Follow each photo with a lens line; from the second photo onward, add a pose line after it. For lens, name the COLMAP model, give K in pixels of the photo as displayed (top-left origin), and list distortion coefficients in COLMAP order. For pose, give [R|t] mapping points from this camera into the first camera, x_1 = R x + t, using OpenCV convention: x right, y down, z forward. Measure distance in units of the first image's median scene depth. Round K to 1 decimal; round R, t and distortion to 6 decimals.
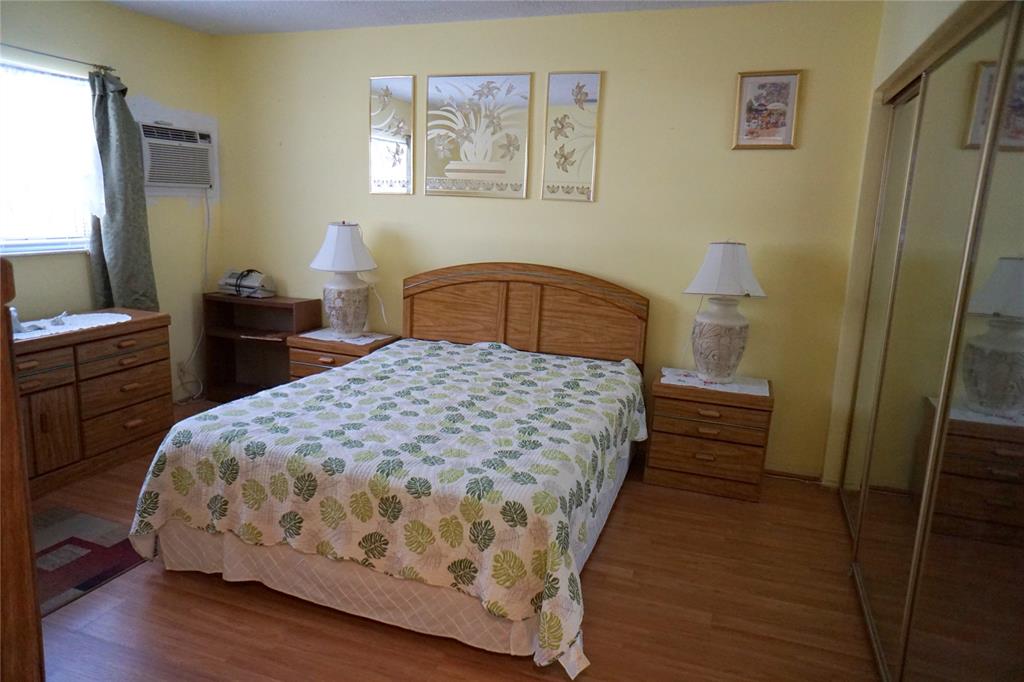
lens RADIAL K [[691.1, 0, 501.1], [0, 691.1, 338.5], [0, 0, 1]] dist [-0.064217, 0.090818]
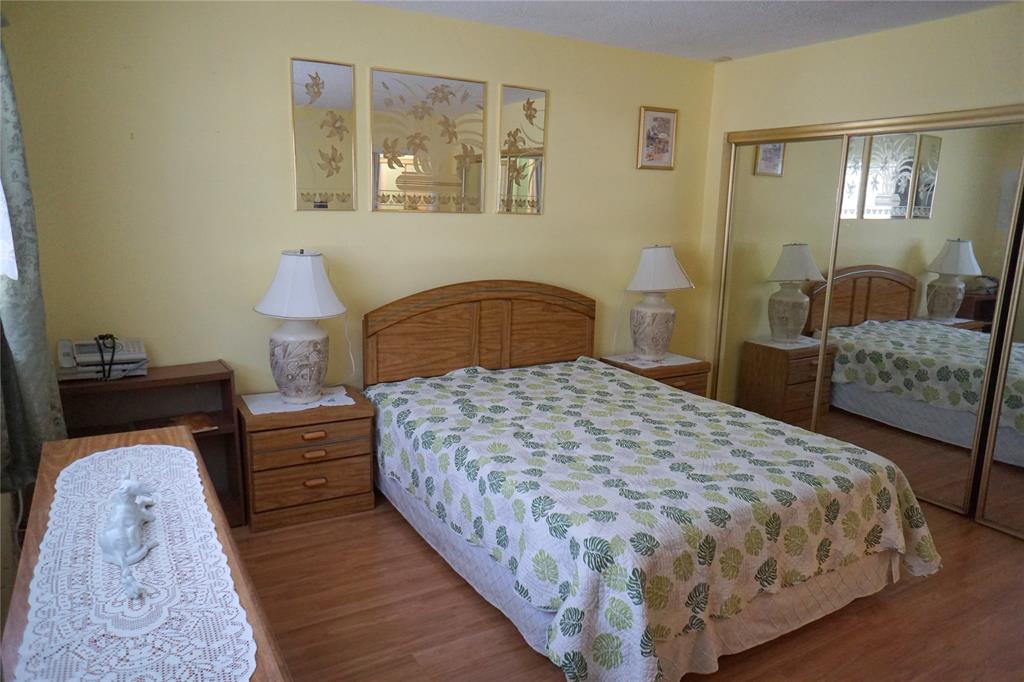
lens RADIAL K [[691.1, 0, 507.6], [0, 691.1, 338.2], [0, 0, 1]] dist [-0.064217, 0.090818]
pose [[0.627791, -0.169350, 0.759736, -0.820226], [0.150553, 0.984033, 0.094941, -0.137104], [-0.763684, 0.054778, 0.643263, 0.428379]]
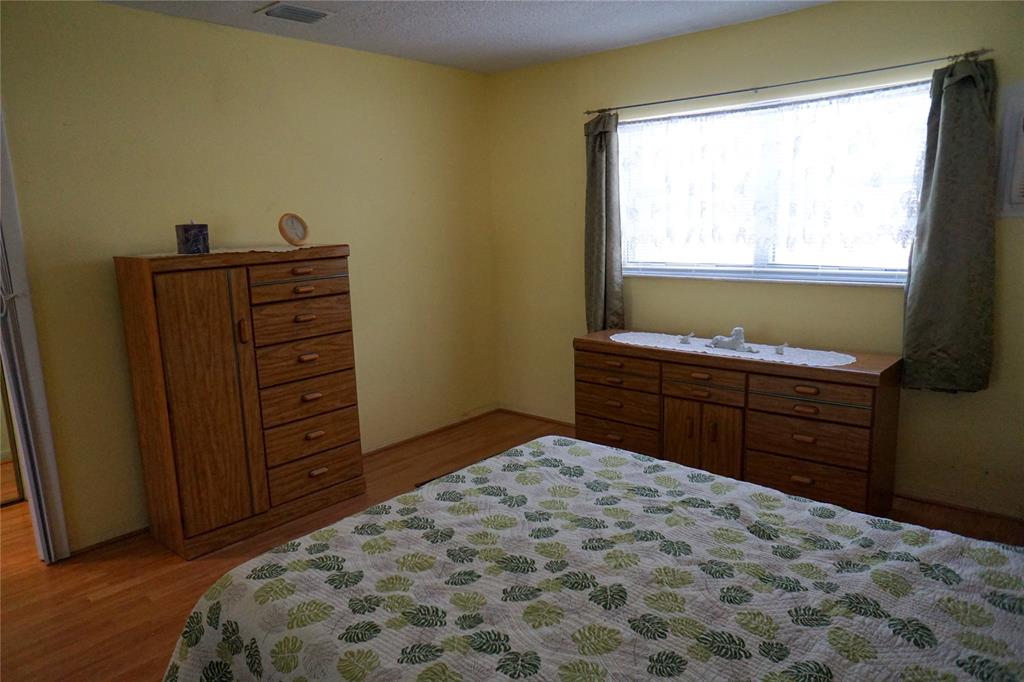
lens RADIAL K [[691.1, 0, 506.0], [0, 691.1, 346.9], [0, 0, 1]] dist [-0.064217, 0.090818]
pose [[-0.371197, 0.151945, -0.916038, 0.409766], [-0.162429, 0.960685, 0.225171, -0.186319], [0.914237, 0.232374, -0.331923, 0.943681]]
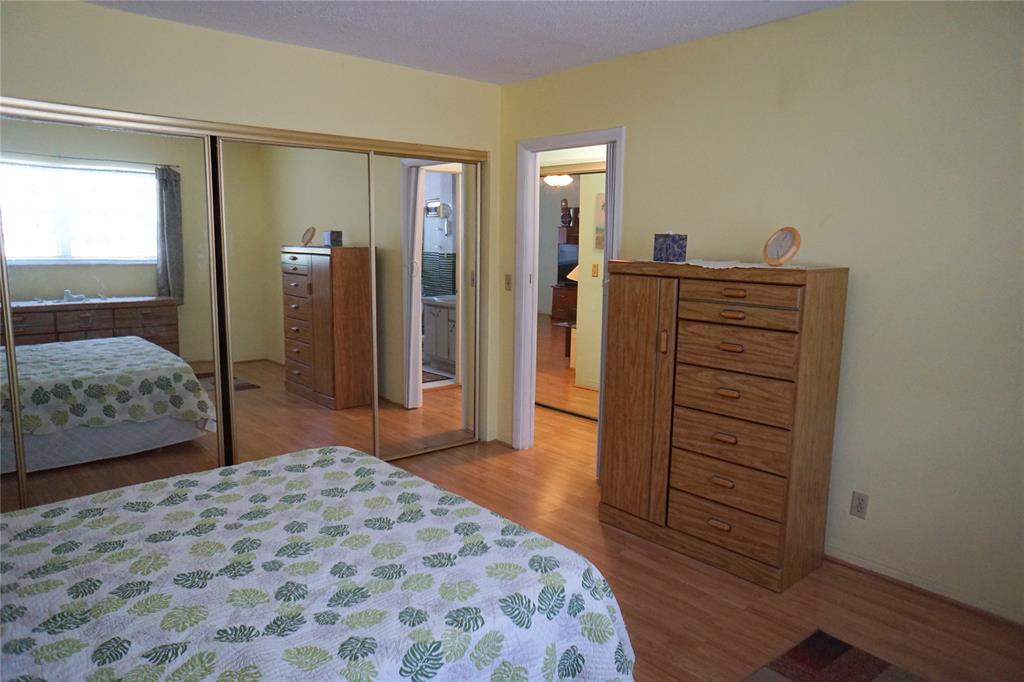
lens RADIAL K [[691.1, 0, 495.3], [0, 691.1, 342.8], [0, 0, 1]] dist [-0.064217, 0.090818]
pose [[-0.871368, -0.127117, 0.473877, -0.533331], [0.047081, 0.939732, 0.338655, -0.264498], [-0.488366, 0.317404, -0.812867, 1.174437]]
